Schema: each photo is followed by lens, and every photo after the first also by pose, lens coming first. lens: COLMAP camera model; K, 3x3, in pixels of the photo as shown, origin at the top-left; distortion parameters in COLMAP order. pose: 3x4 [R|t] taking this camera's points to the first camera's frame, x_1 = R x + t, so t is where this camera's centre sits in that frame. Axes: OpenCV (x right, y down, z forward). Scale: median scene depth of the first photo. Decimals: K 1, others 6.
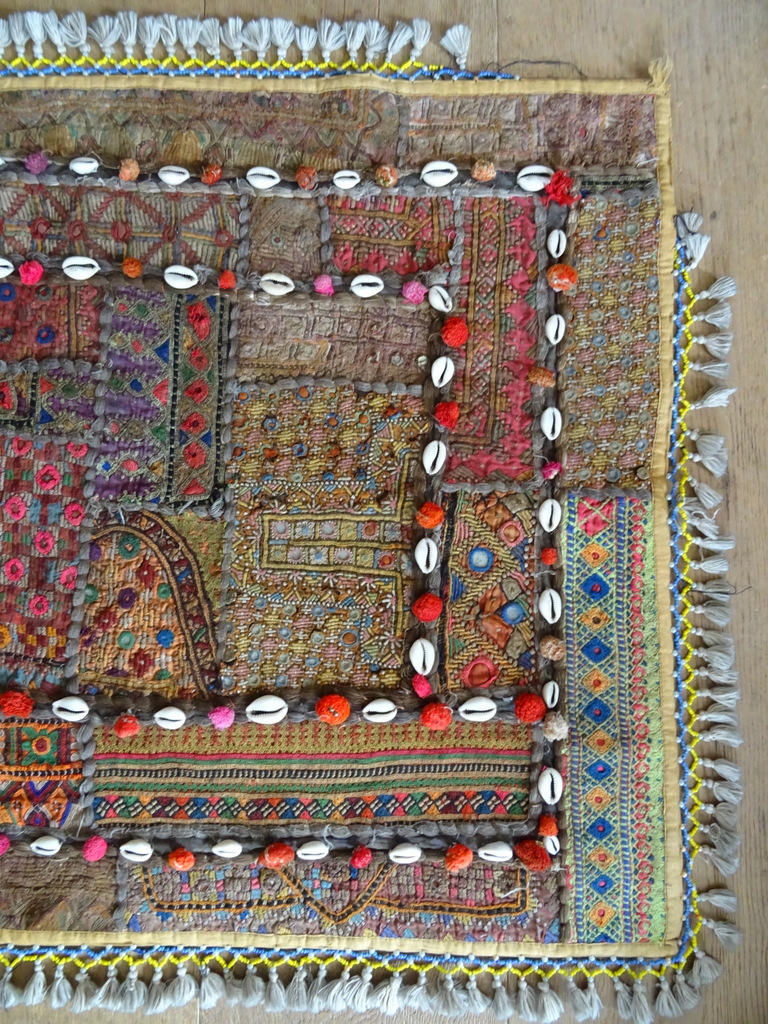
lens RADIAL K [[724.3, 0, 390.0], [0, 724.3, 516.5], [0, 0, 1]] dist [0.001408, -0.010007]
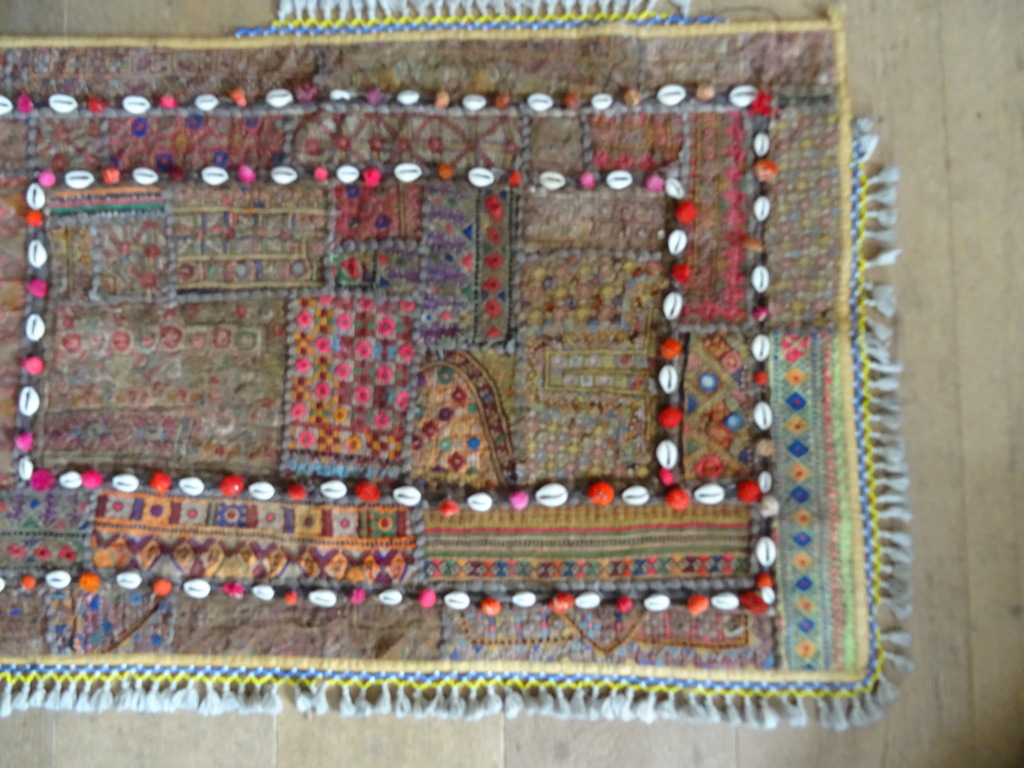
lens RADIAL K [[724.3, 0, 520.3], [0, 724.3, 391.6], [0, 0, 1]] dist [0.001408, -0.010007]
pose [[0.999017, -0.015390, -0.041575, -0.163363], [0.014662, 0.999735, -0.017761, 0.094557], [0.041837, 0.017134, 0.998978, -0.340586]]
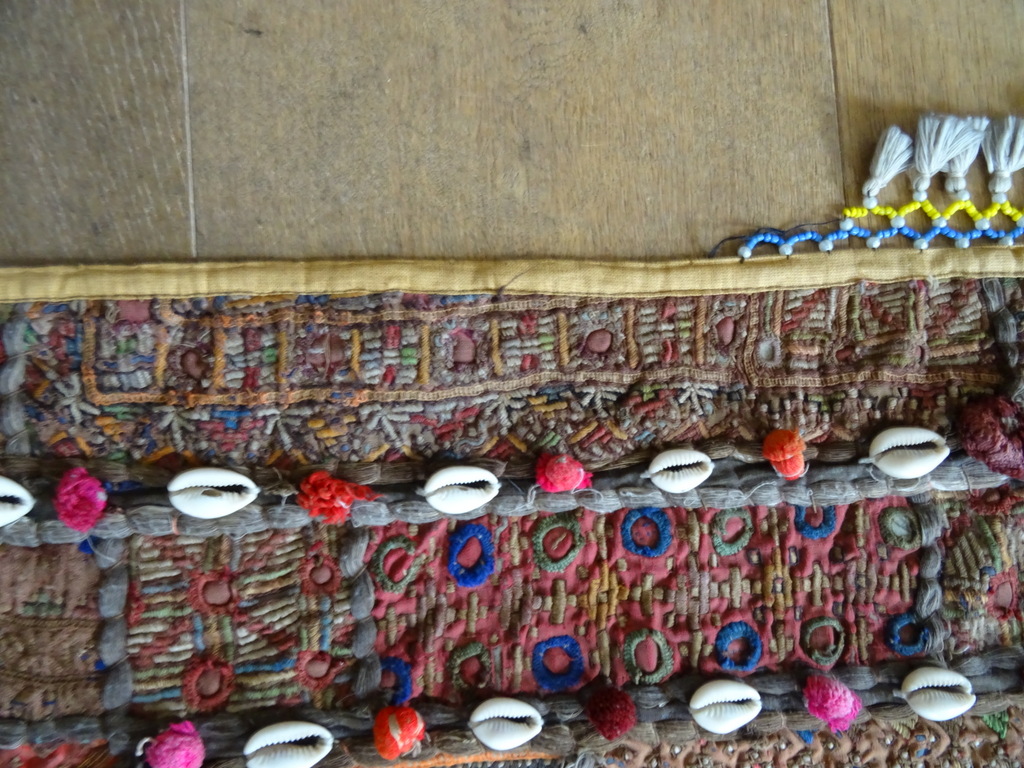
lens RADIAL K [[724.3, 0, 495.4], [0, 724.3, 356.3], [0, 0, 1]] dist [0.001408, -0.010007]
pose [[0.996740, -0.060226, 0.053693, -0.933052], [0.061000, 0.998055, -0.012885, -0.553014], [-0.052812, 0.016118, 0.998474, 0.552488]]
